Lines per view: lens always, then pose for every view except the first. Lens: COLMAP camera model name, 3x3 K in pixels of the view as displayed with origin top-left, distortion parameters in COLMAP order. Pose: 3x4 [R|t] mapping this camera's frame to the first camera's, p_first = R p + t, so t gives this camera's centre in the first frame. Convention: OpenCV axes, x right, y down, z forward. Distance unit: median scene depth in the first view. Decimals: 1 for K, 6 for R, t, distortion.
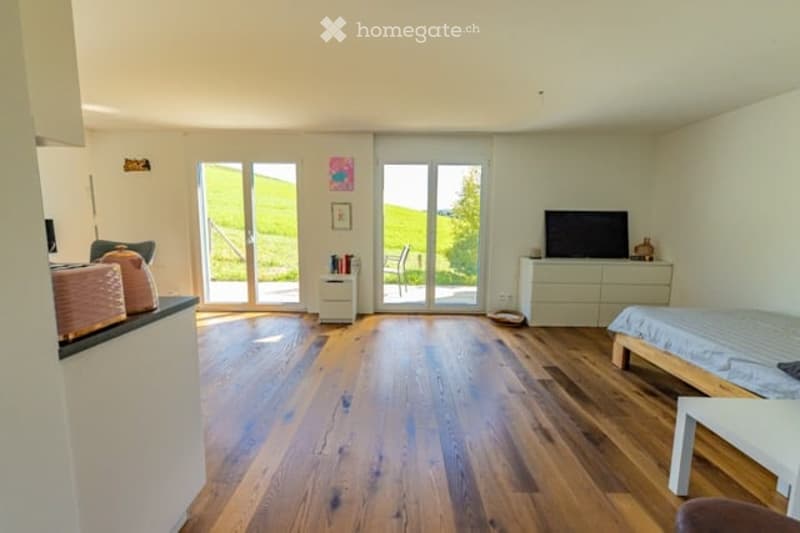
lens RADIAL K [[361.3, 0, 400.1], [0, 361.3, 269.4], [0, 0, 1]] dist [-0.002955, -0.000677]
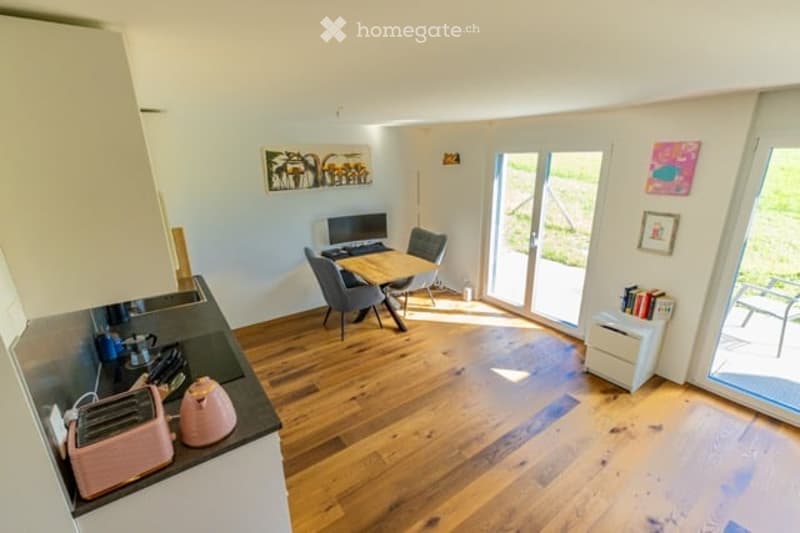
lens RADIAL K [[349.9, 0, 400.0], [0, 349.9, 266.5], [0, 0, 1]] dist [-0.000019, 0.000257]
pose [[0.575126, 0.225020, -0.786508, 0.085179], [-0.094005, 0.973236, 0.209703, -0.179144], [0.812646, -0.046670, 0.580887, 0.242972]]
